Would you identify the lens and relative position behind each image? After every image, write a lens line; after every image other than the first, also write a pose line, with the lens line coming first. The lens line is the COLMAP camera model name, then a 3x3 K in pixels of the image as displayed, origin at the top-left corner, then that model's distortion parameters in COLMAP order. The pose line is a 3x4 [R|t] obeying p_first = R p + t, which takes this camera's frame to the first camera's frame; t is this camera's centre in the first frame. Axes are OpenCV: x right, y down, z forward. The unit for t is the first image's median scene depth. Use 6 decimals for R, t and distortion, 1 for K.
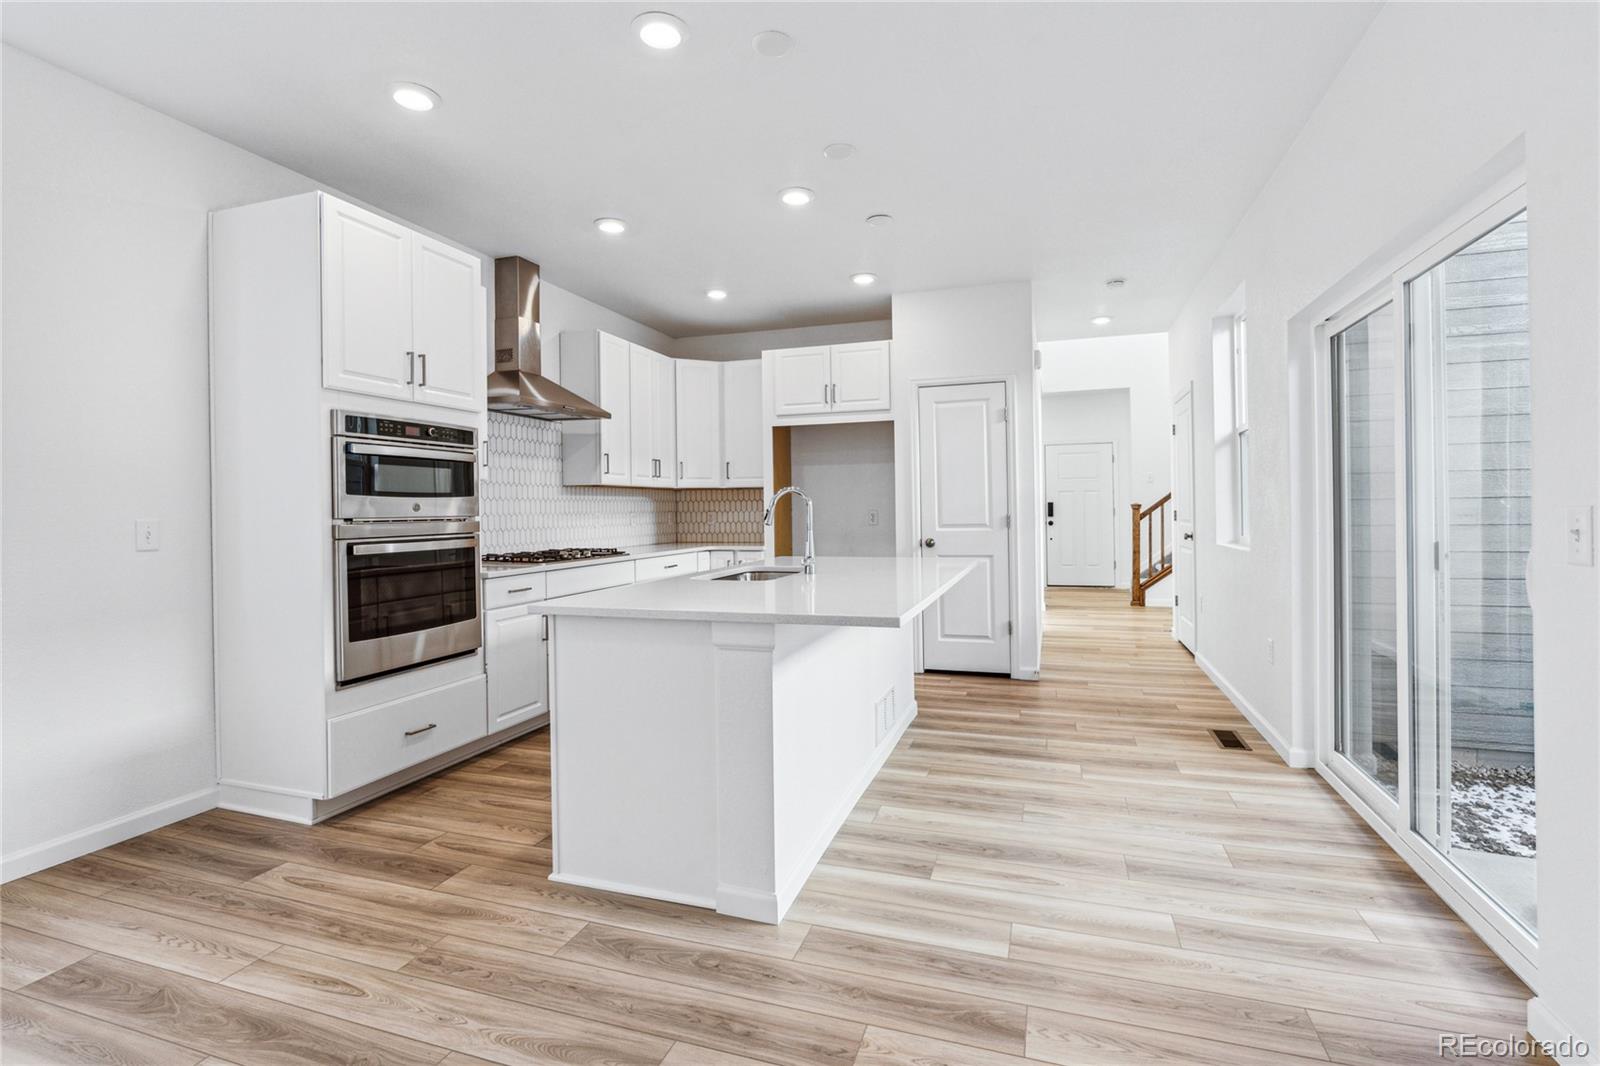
lens RADIAL K [[748.5, 0, 789.5], [0, 748.5, 510.9], [0, 0, 1]] dist [-0.003148, -0.000051]
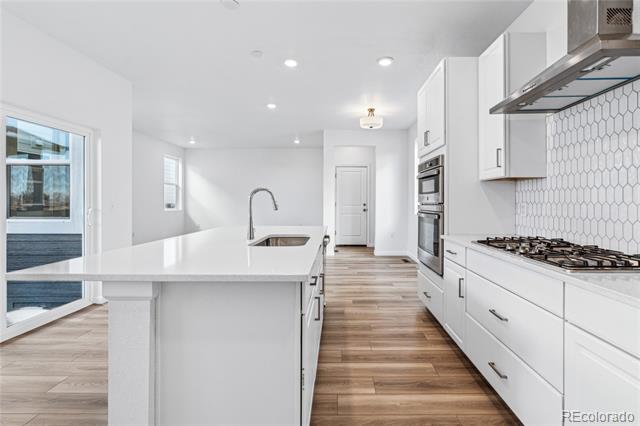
lens RADIAL K [[301.0, 0, 338.7], [0, 301.0, 199.5], [0, 0, 1]] dist [-0.000533, 0.000200]
pose [[-0.940778, 0.010051, -0.338875, 0.072288], [0.010655, 0.999943, 0.000076, -0.003754], [0.338857, -0.003539, -0.940831, 1.752368]]
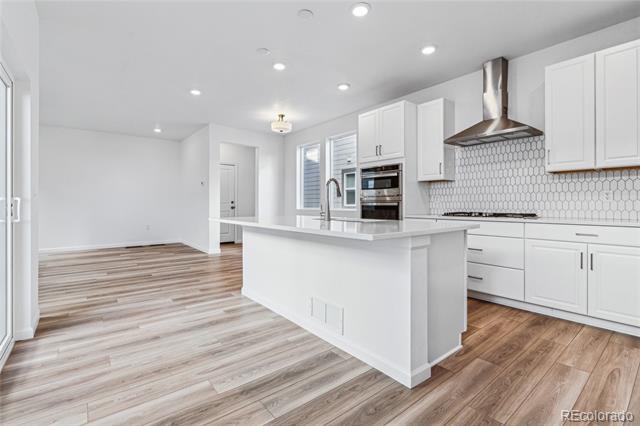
lens RADIAL K [[292.6, 0, 324.5], [0, 292.6, 204.1], [0, 0, 1]] dist [-0.000613, 0.000236]
pose [[-0.513007, 0.014215, -0.858266, 0.726647], [0.006794, 0.999899, 0.012500, 0.029212], [0.858357, 0.000582, -0.513052, 1.436234]]
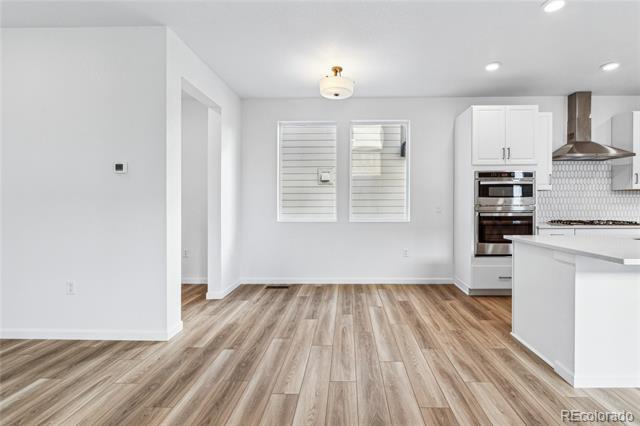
lens RADIAL K [[297.3, 0, 341.6], [0, 297.3, 204.8], [0, 0, 1]] dist [-0.004039, -0.000409]
pose [[0.309297, 0.015112, -0.950846, 0.394028], [-0.003657, 0.999885, 0.014702, -0.004725], [0.950959, -0.001070, 0.309316, 0.036961]]
